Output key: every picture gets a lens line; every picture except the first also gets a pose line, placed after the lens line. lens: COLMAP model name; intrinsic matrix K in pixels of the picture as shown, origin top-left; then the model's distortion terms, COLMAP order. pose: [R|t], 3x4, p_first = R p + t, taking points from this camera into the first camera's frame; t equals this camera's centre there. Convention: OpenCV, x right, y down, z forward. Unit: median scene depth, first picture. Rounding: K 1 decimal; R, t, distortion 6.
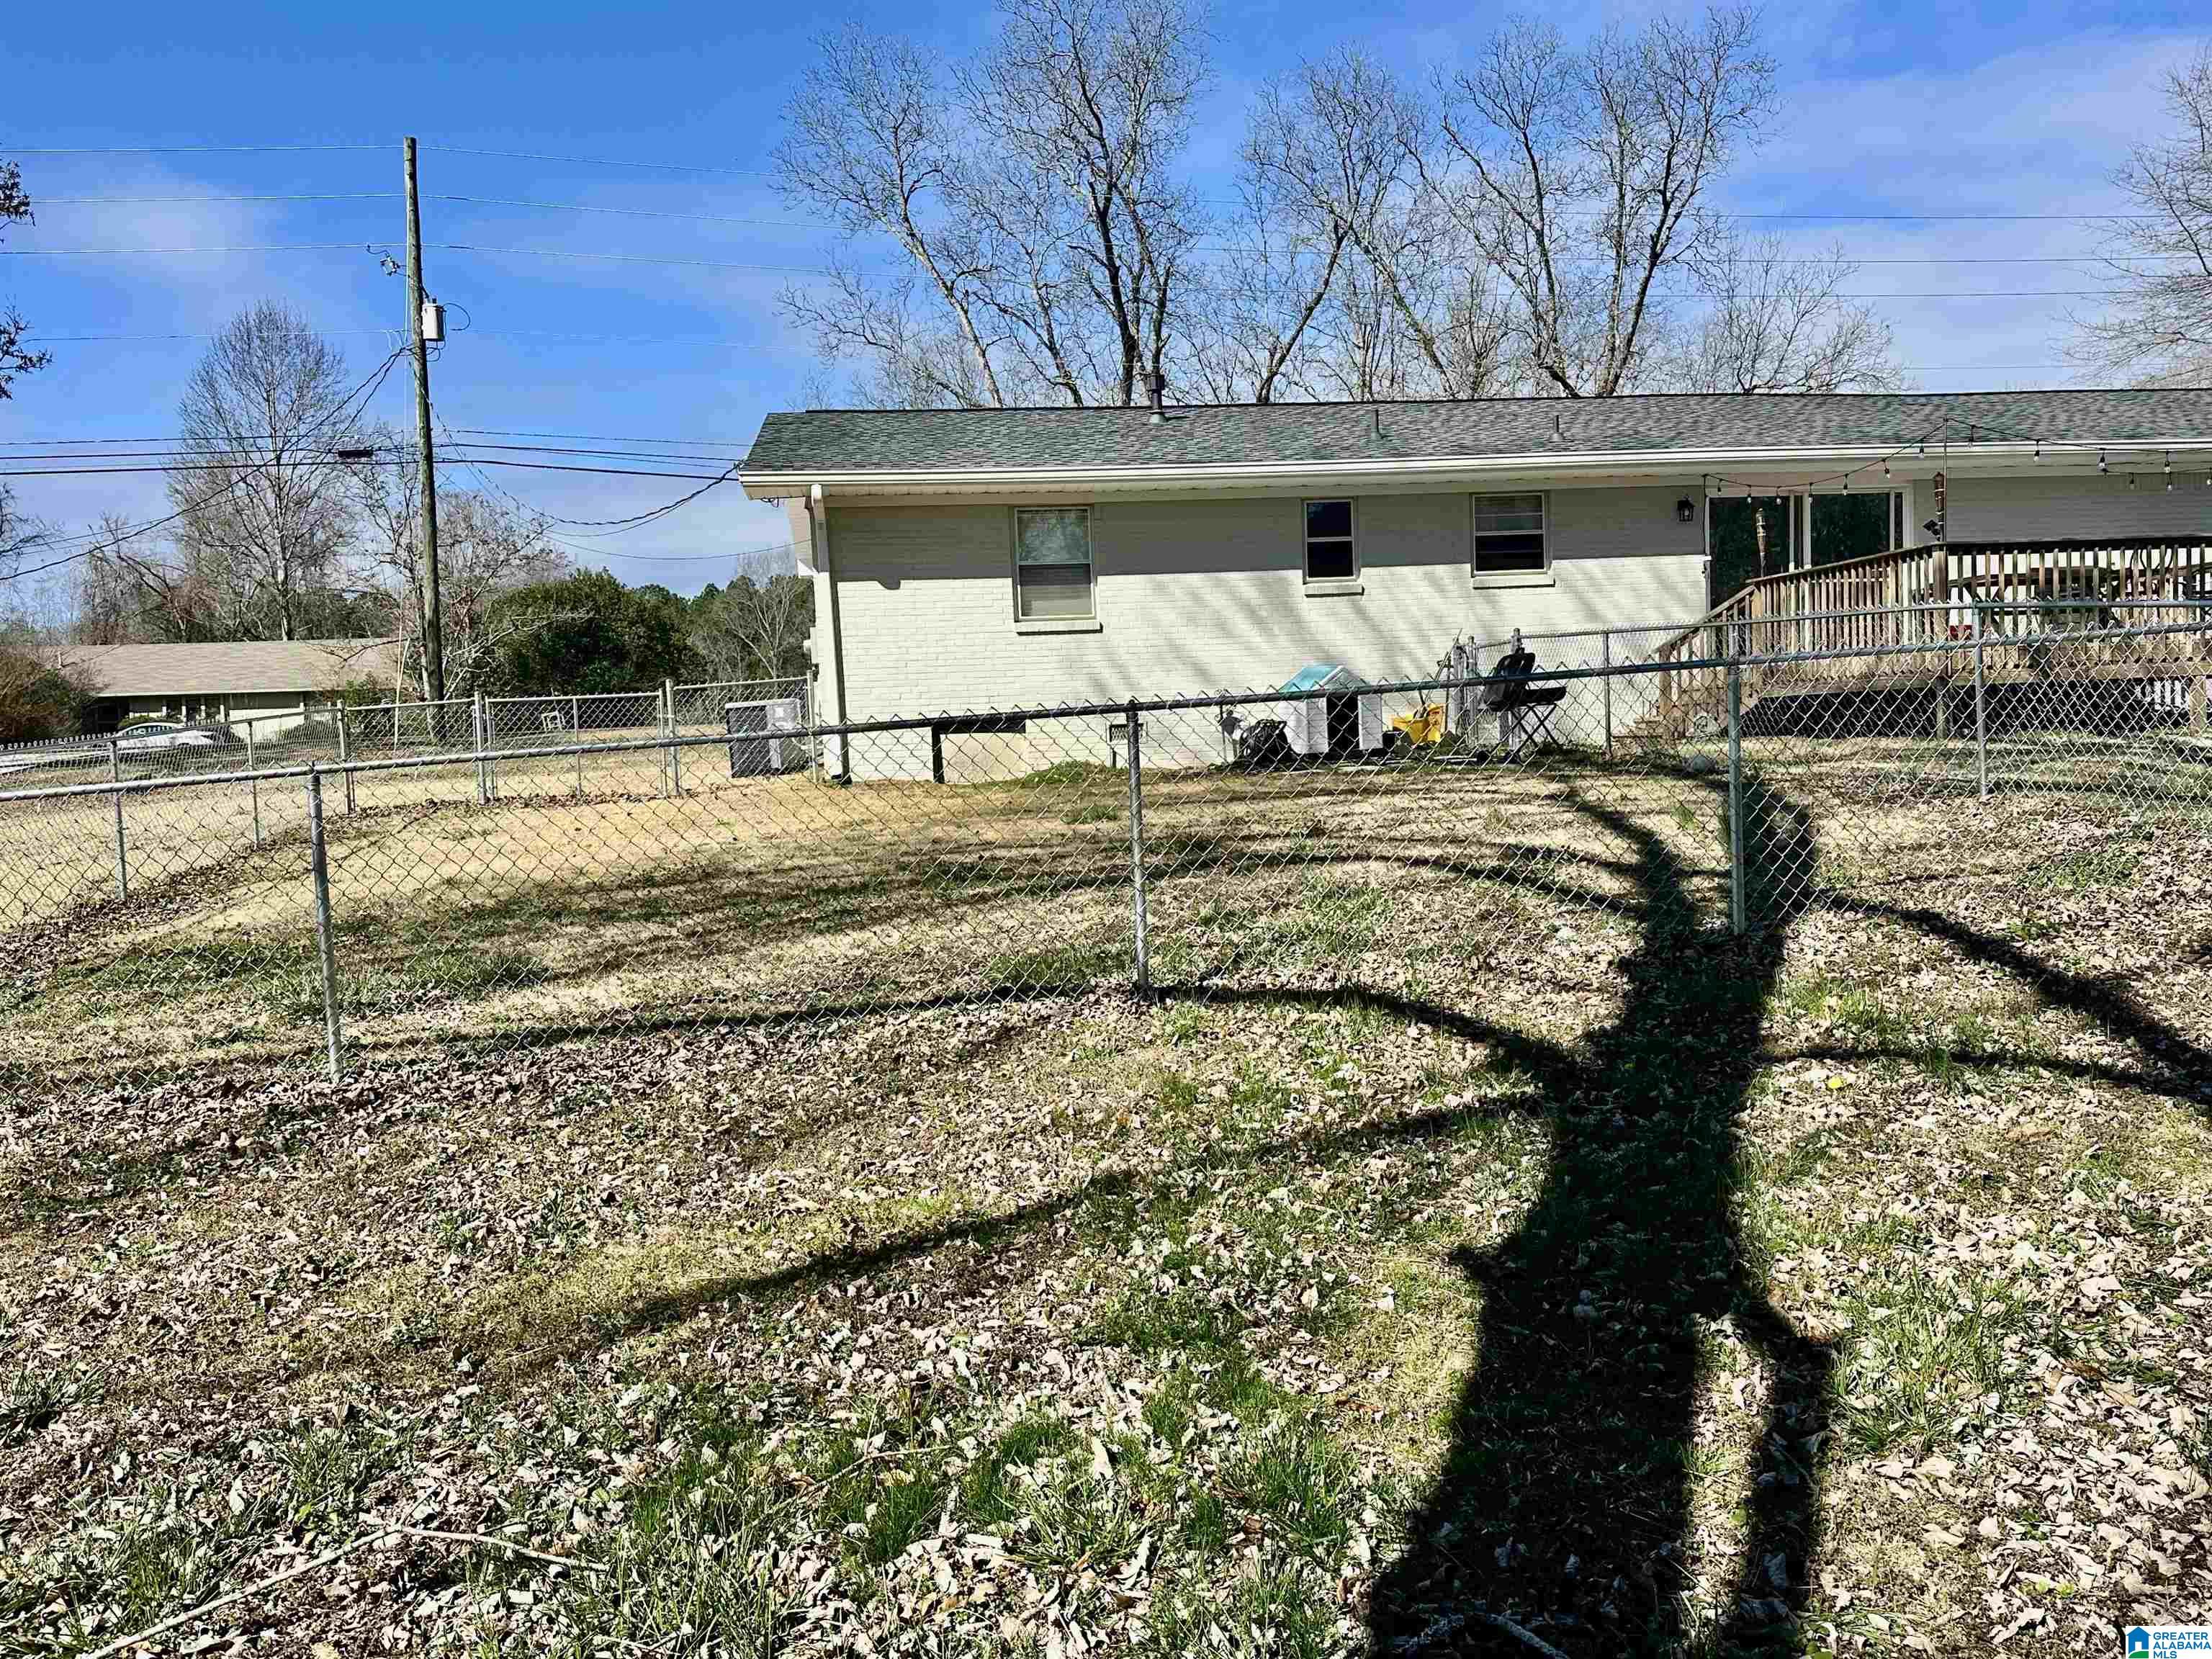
lens RADIAL K [[1627.6, 0, 1113.6], [0, 1627.6, 754.9], [0, 0, 1]] dist [-0.010550, -0.002478]
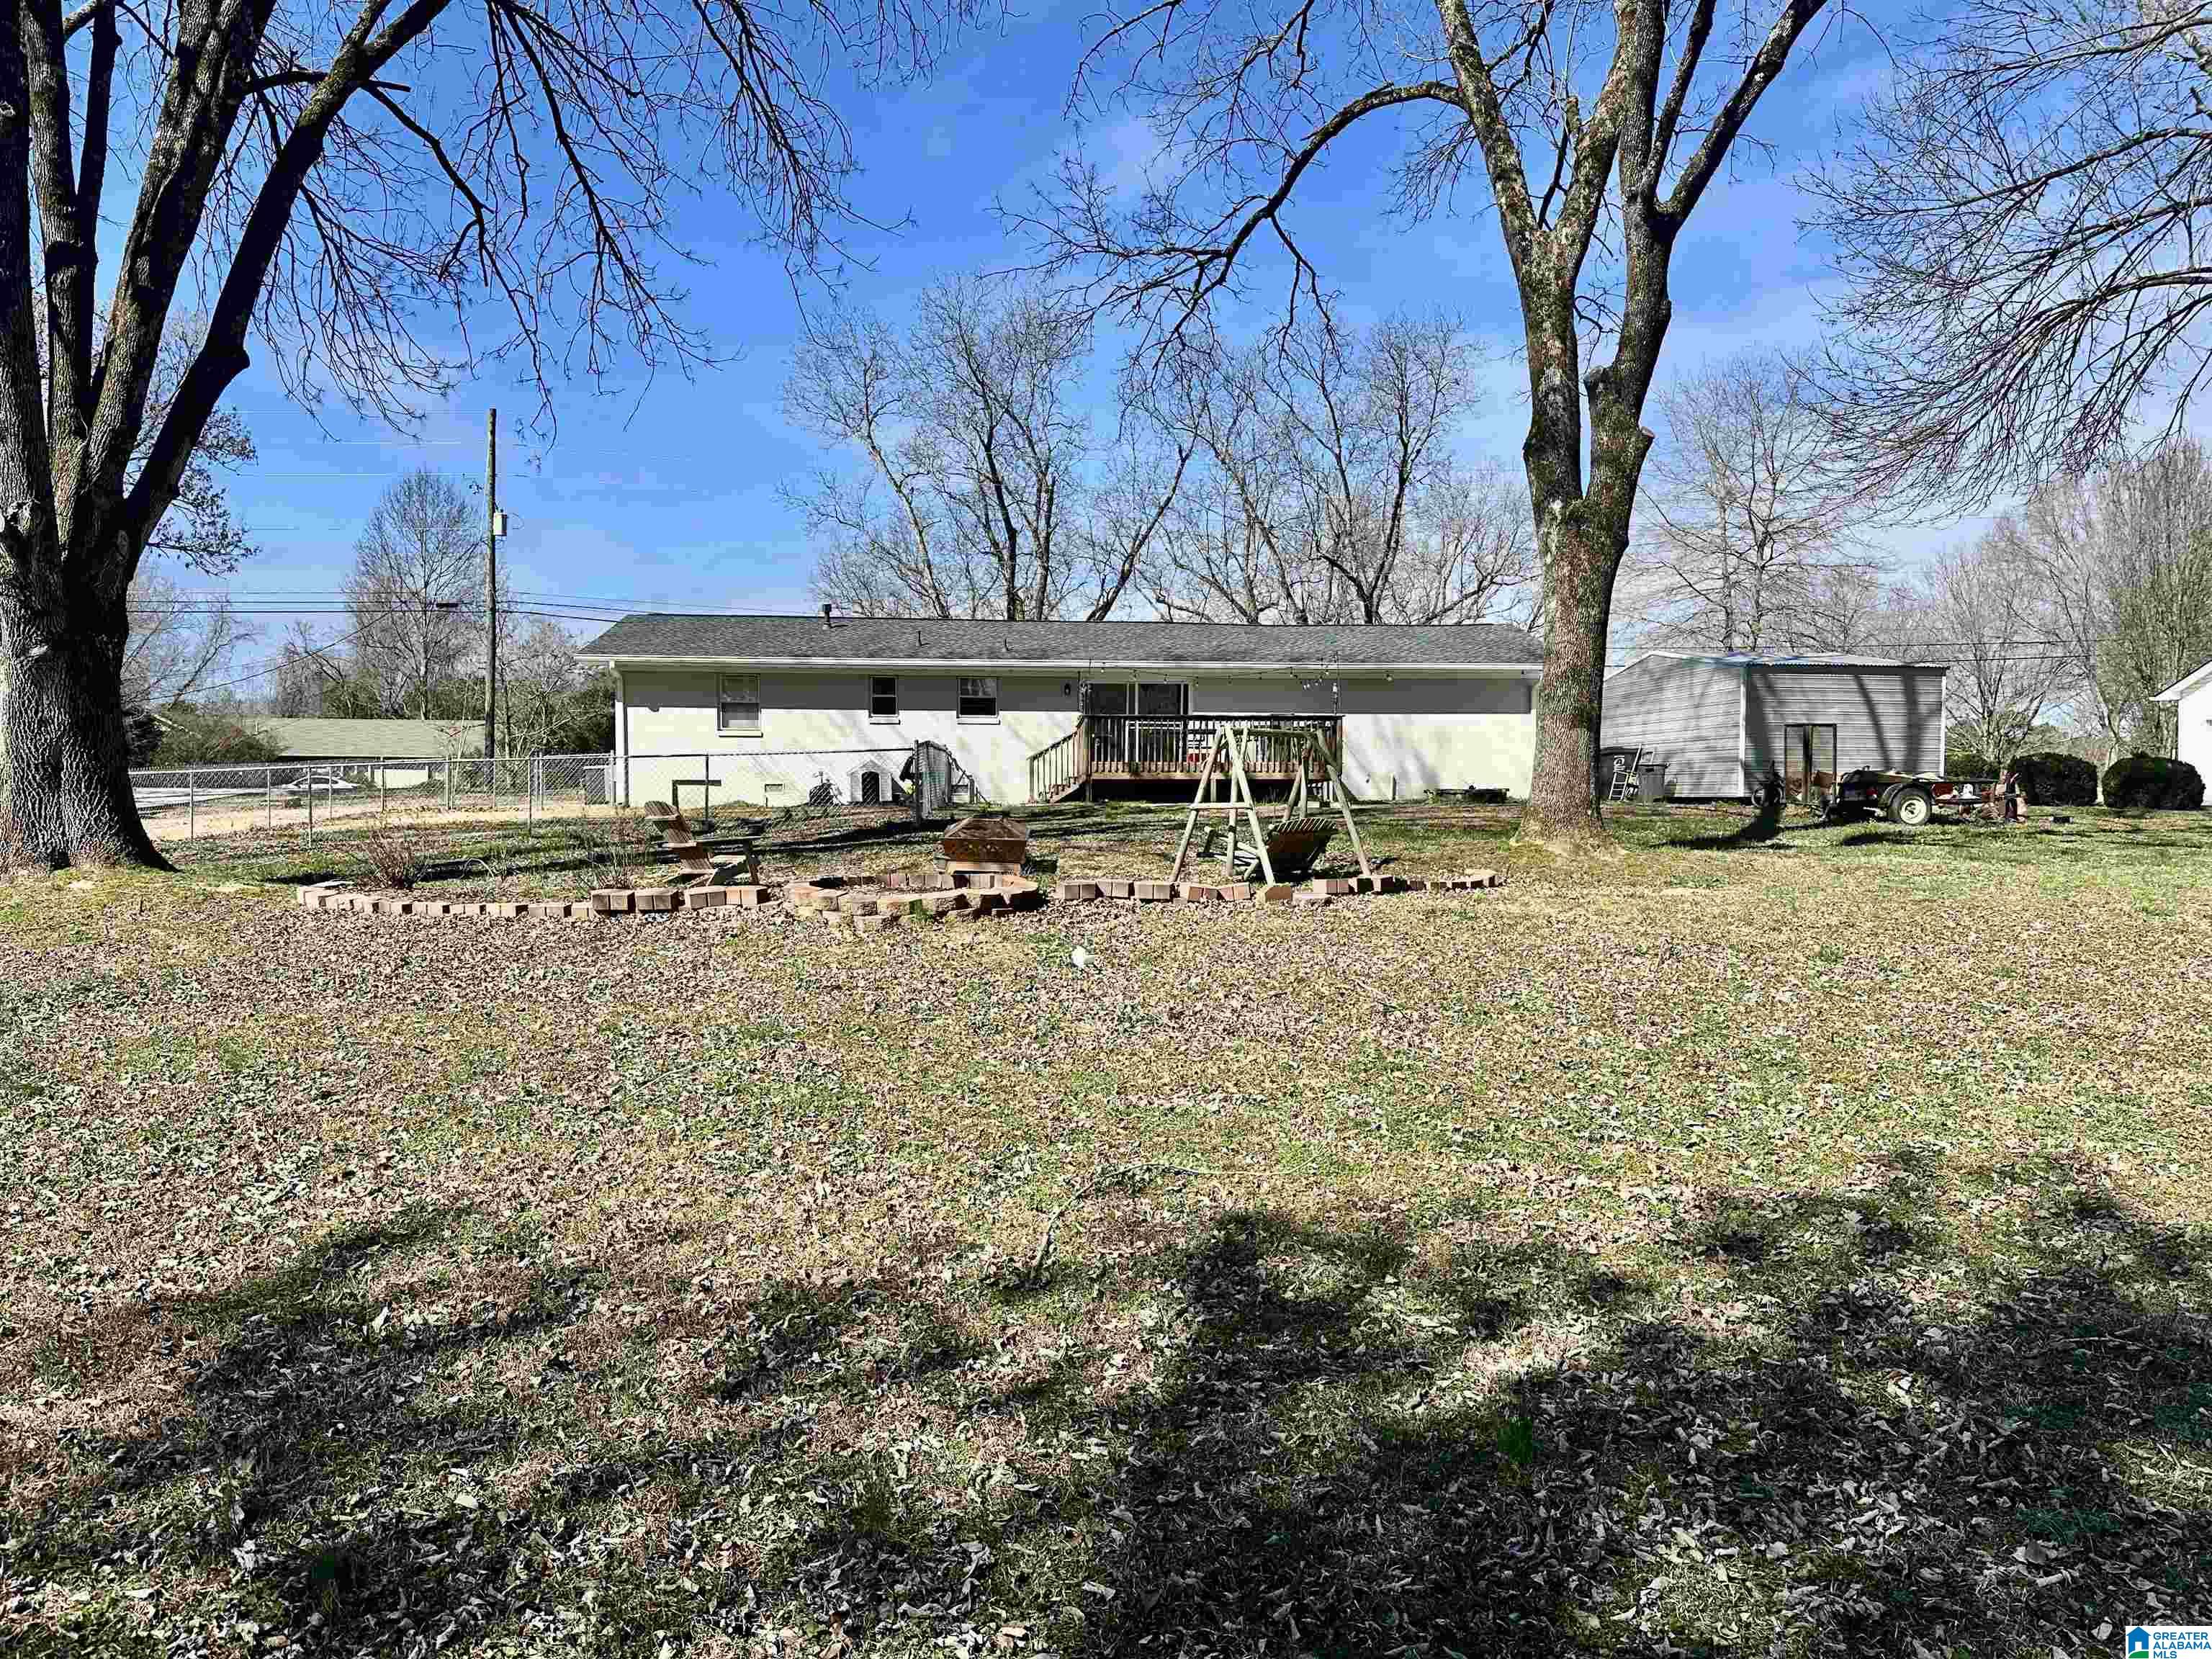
lens RADIAL K [[1552.9, 0, 1106.0], [0, 1552.9, 829.5], [0, 0, 1]] dist [0.004870, -0.005085]
pose [[0.996023, 0.049608, -0.074007, 0.296304], [-0.051046, 0.998540, -0.017675, 0.026510], [0.073022, 0.021383, 0.997101, -0.461006]]
